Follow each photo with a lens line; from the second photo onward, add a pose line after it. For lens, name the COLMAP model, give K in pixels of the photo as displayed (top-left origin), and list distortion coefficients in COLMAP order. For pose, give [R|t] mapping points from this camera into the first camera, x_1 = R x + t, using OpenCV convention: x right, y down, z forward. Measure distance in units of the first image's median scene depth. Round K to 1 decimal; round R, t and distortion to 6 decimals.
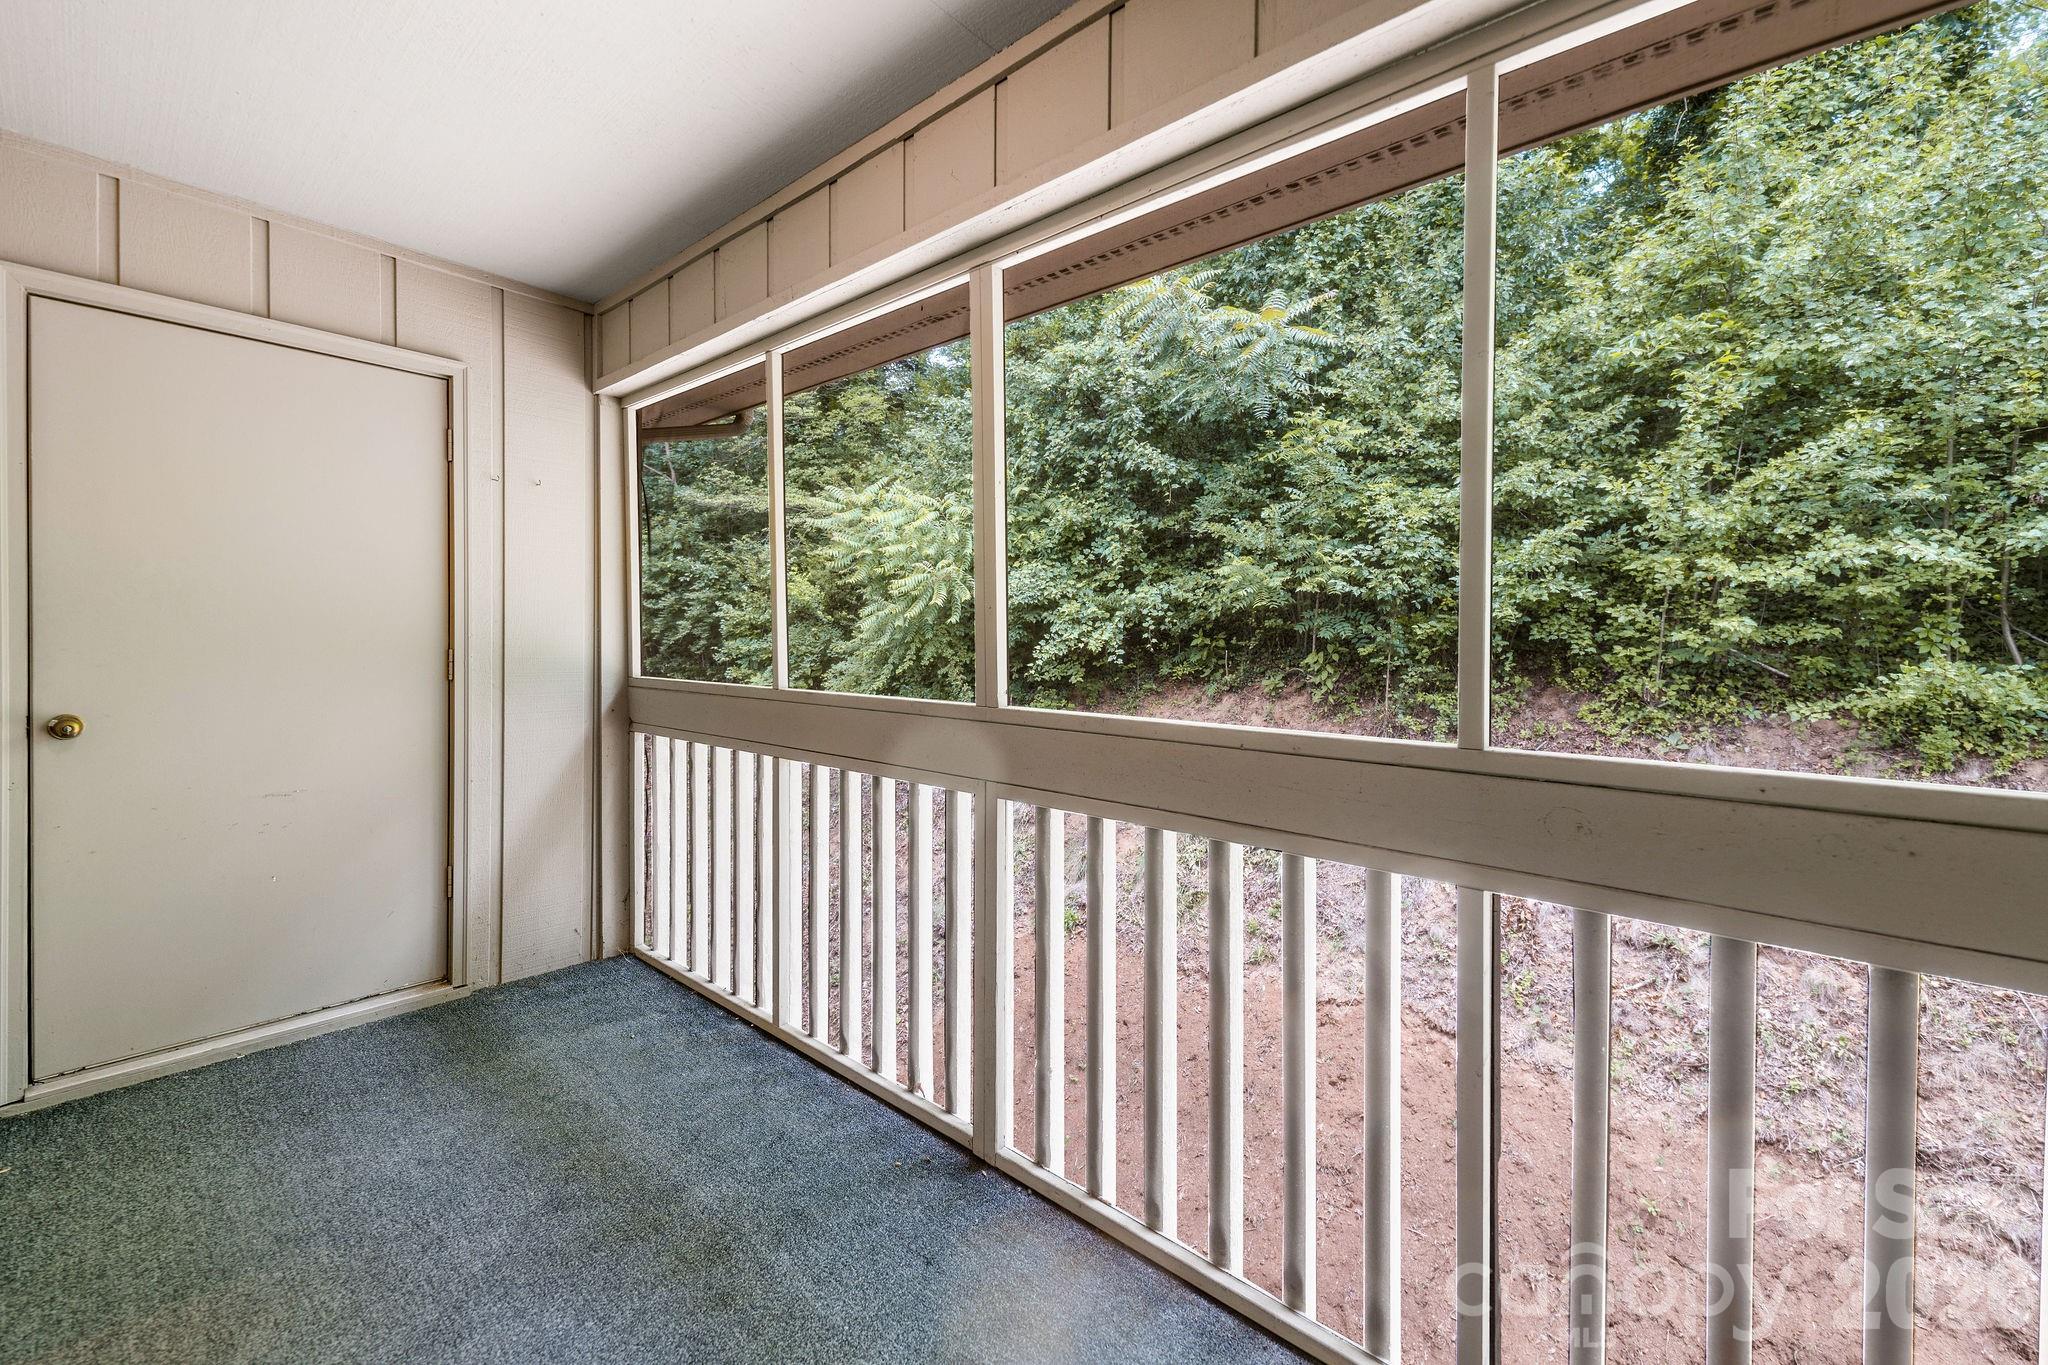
lens RADIAL K [[842.0, 0, 1025.8], [0, 842.0, 646.3], [0, 0, 1]] dist [0.022457, -0.000207]
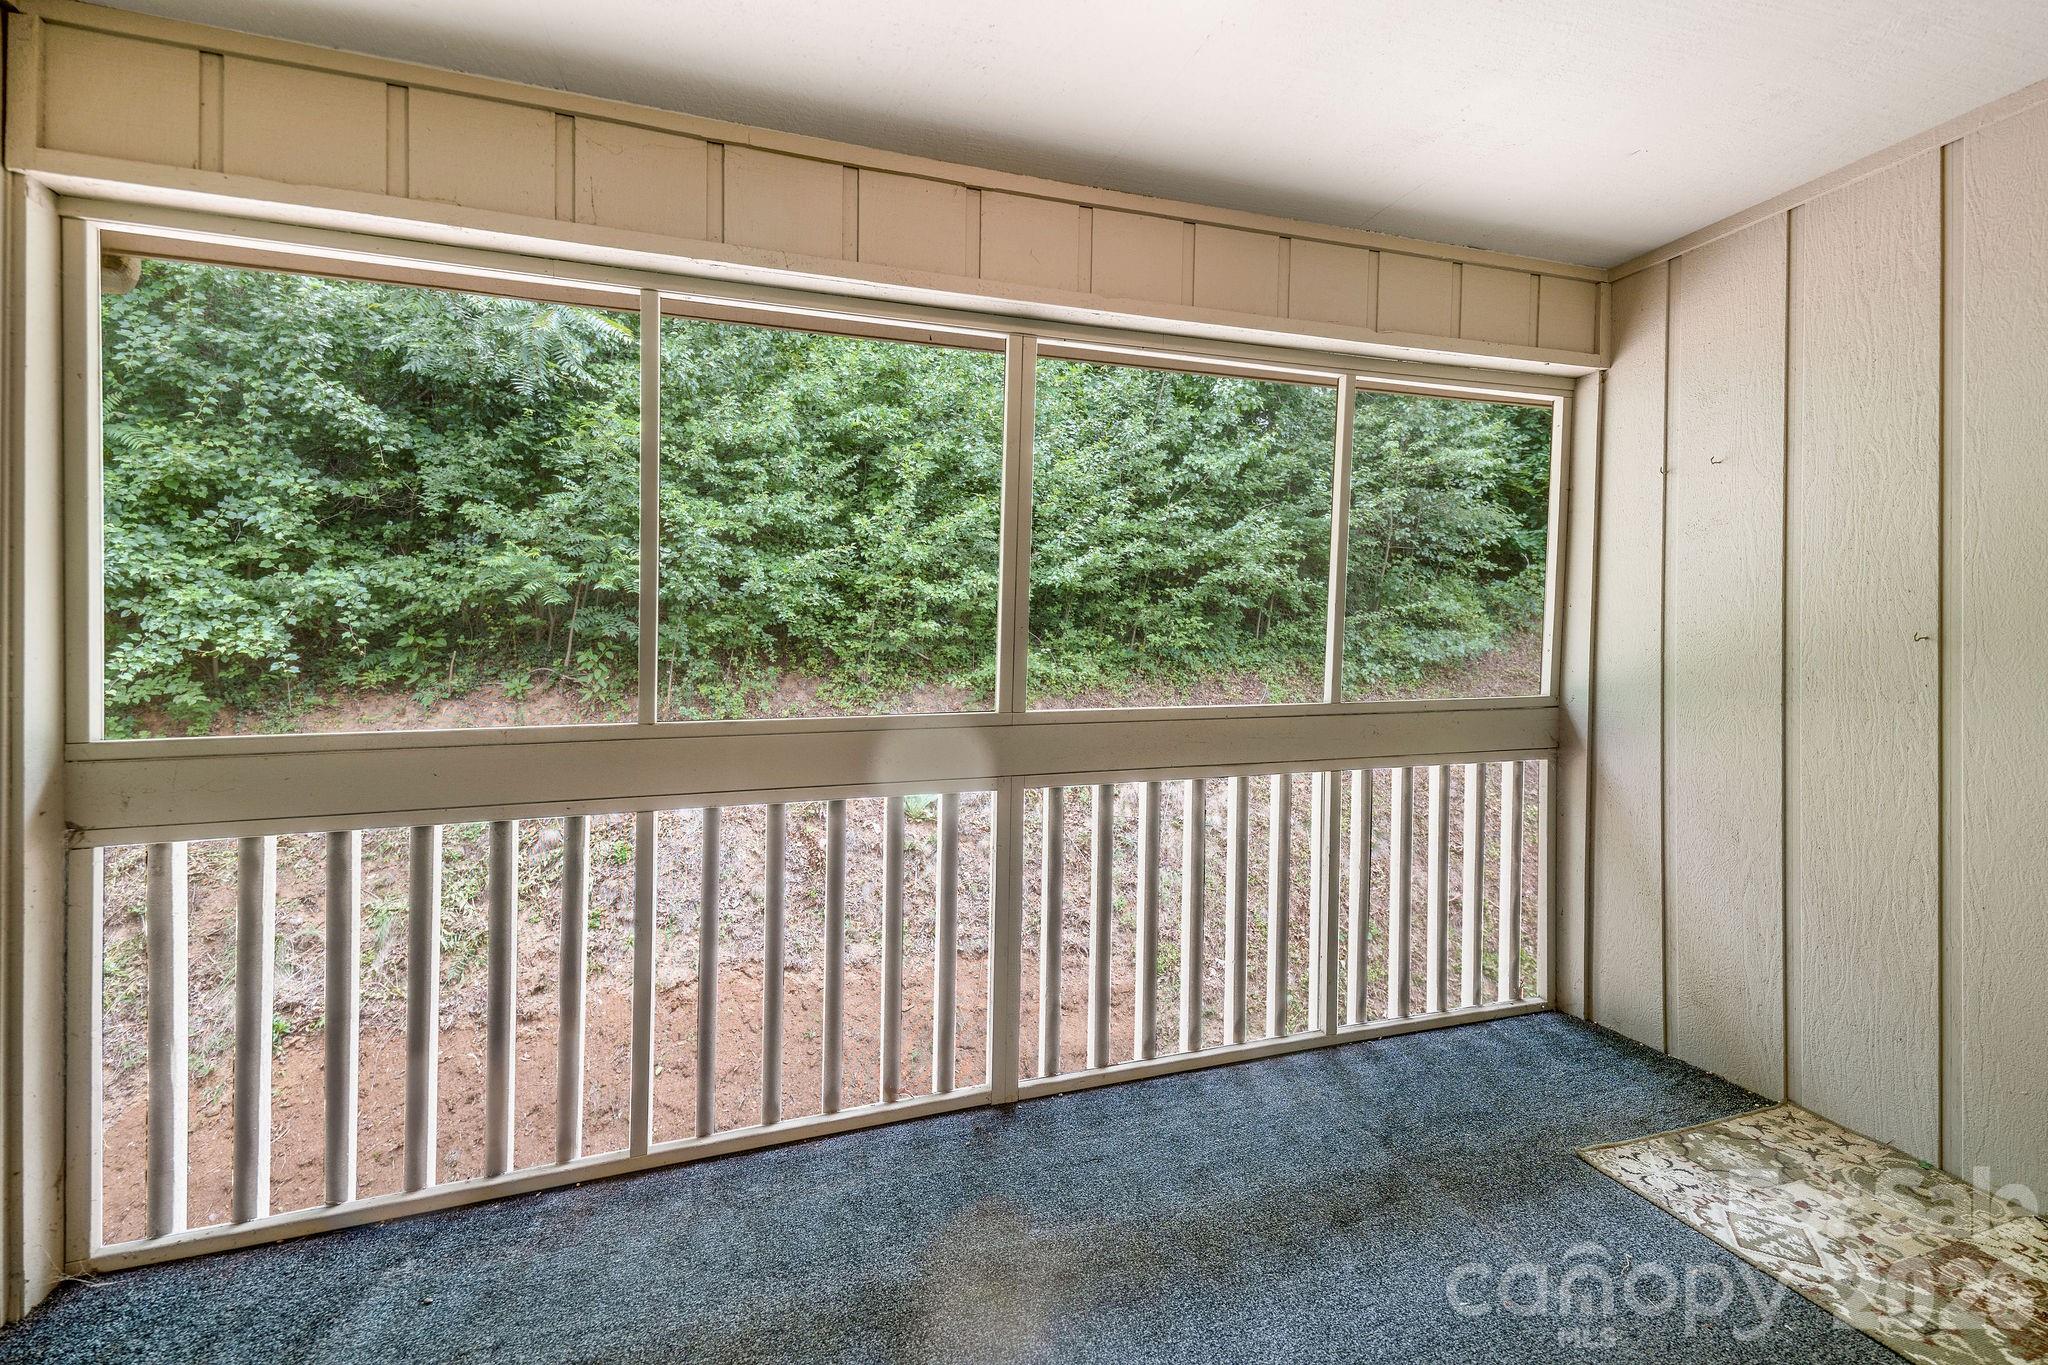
lens RADIAL K [[826.6, 0, 1018.6], [0, 826.6, 647.6], [0, 0, 1]] dist [0.001699, 0.000163]
pose [[0.494587, -0.022708, 0.868831, -0.211330], [0.012829, 0.999740, 0.018827, -0.007319], [-0.869033, 0.001835, 0.494750, 0.090136]]
